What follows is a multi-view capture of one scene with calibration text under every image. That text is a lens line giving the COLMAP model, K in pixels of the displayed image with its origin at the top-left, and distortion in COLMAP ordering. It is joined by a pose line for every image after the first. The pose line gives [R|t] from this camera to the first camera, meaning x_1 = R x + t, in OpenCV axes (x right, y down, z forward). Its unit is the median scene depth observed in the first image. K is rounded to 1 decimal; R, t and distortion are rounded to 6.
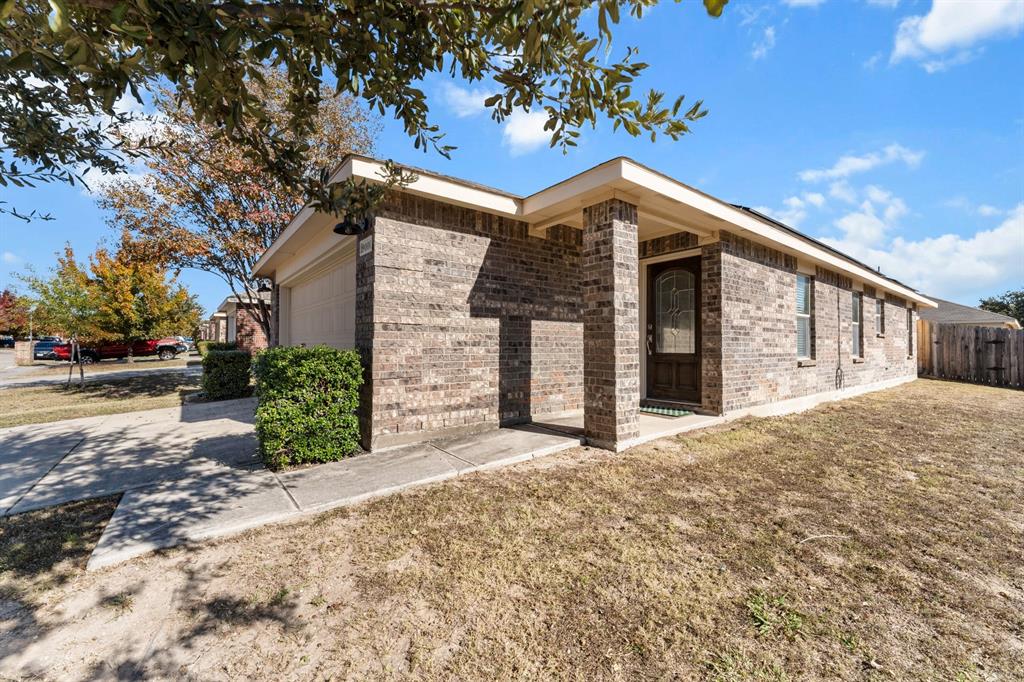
lens RADIAL K [[414.8, 0, 510.4], [0, 414.8, 337.4], [0, 0, 1]] dist [-0.000919, -0.000150]
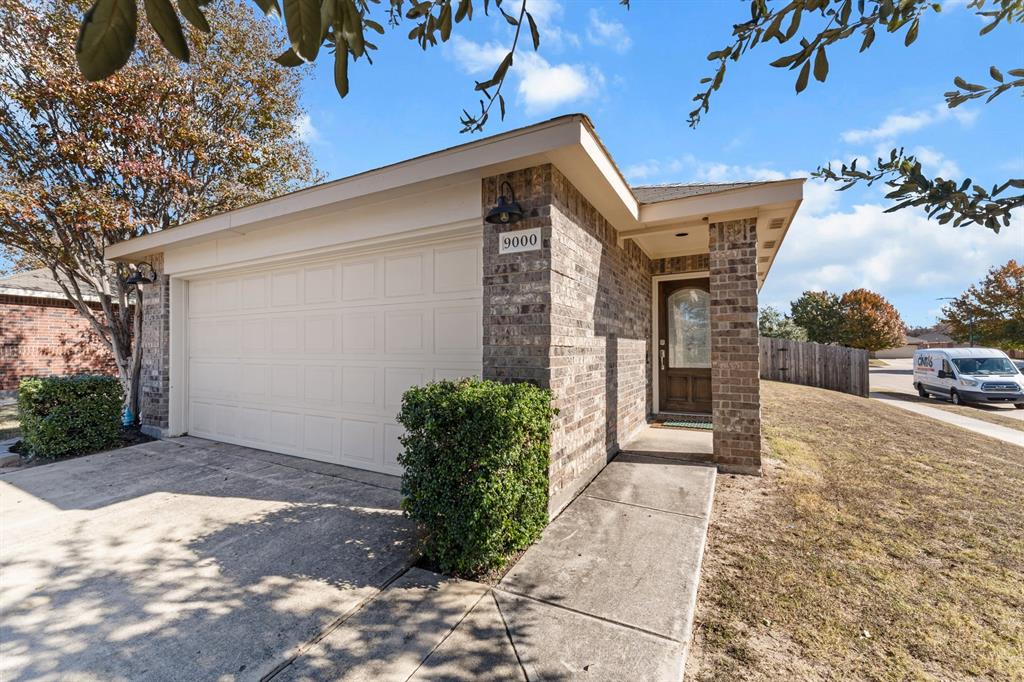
lens RADIAL K [[416.2, 0, 511.7], [0, 416.2, 344.5], [0, 0, 1]] dist [-0.001906, -0.000340]
pose [[0.913733, -0.000795, 0.406314, -0.597896], [-0.001828, 0.999980, 0.006067, -0.036147], [-0.406311, -0.006287, 0.913713, 0.297499]]
